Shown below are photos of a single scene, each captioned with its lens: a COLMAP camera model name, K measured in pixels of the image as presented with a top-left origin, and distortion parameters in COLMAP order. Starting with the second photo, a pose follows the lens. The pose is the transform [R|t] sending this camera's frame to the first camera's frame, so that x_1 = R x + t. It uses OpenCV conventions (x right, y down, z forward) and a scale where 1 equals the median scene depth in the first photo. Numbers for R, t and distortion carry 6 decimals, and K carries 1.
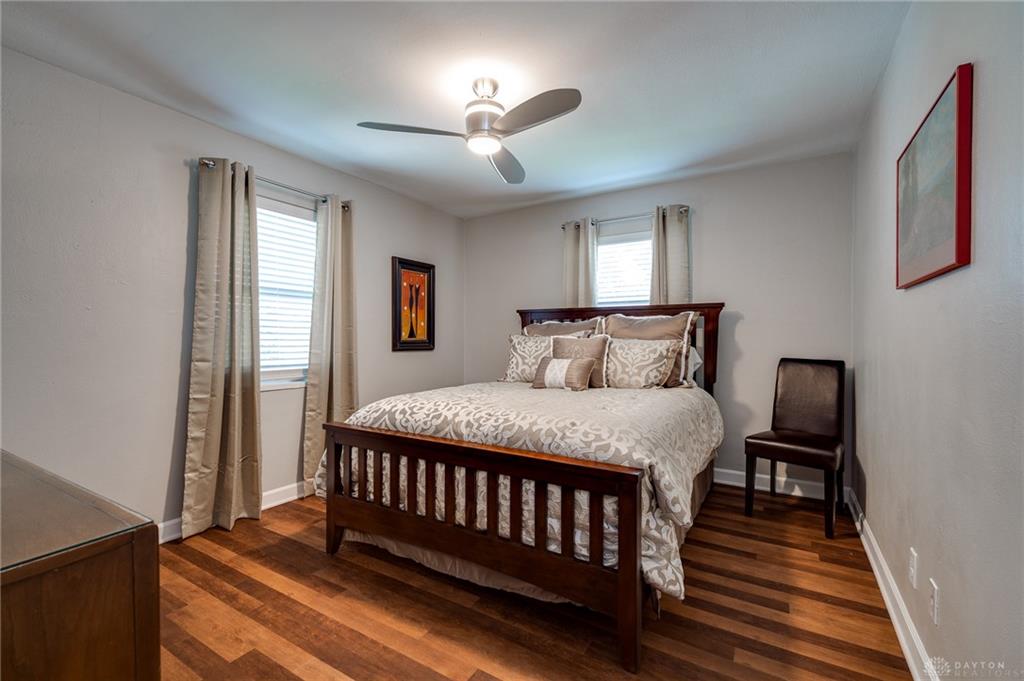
lens RADIAL K [[439.5, 0, 517.7], [0, 439.5, 344.0], [0, 0, 1]] dist [-0.000244, -0.000074]
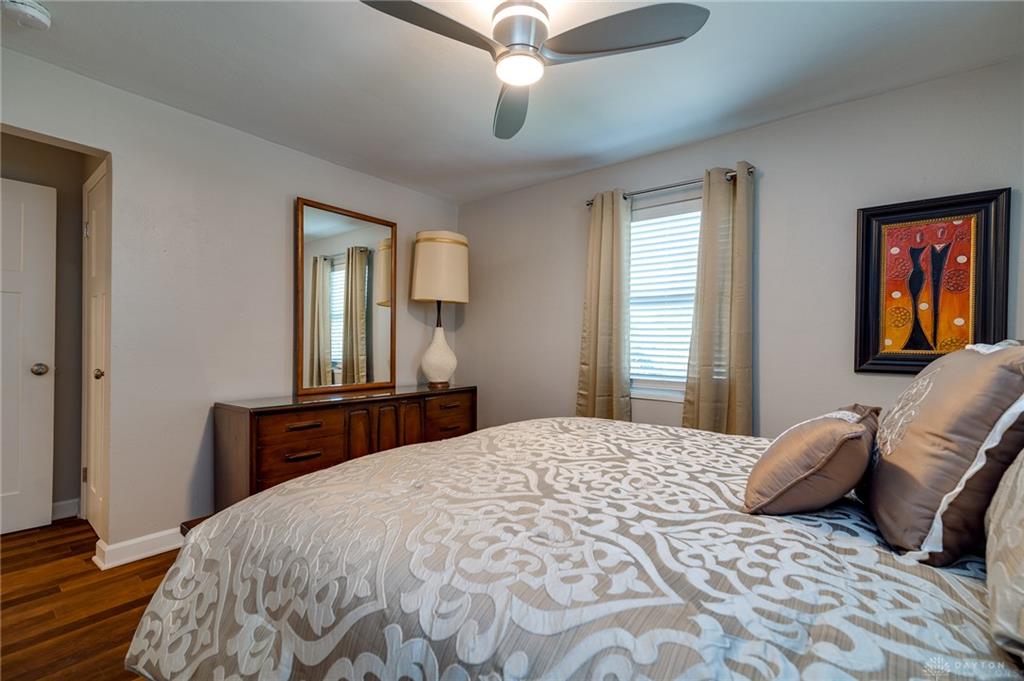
lens RADIAL K [[439.5, 0, 517.7], [0, 439.5, 344.0], [0, 0, 1]] dist [-0.000244, -0.000074]
pose [[-0.114450, -0.002041, -0.993427, 0.346196], [-0.024763, 0.999693, 0.000799, -0.010033], [0.993120, 0.024691, -0.114466, 0.616950]]
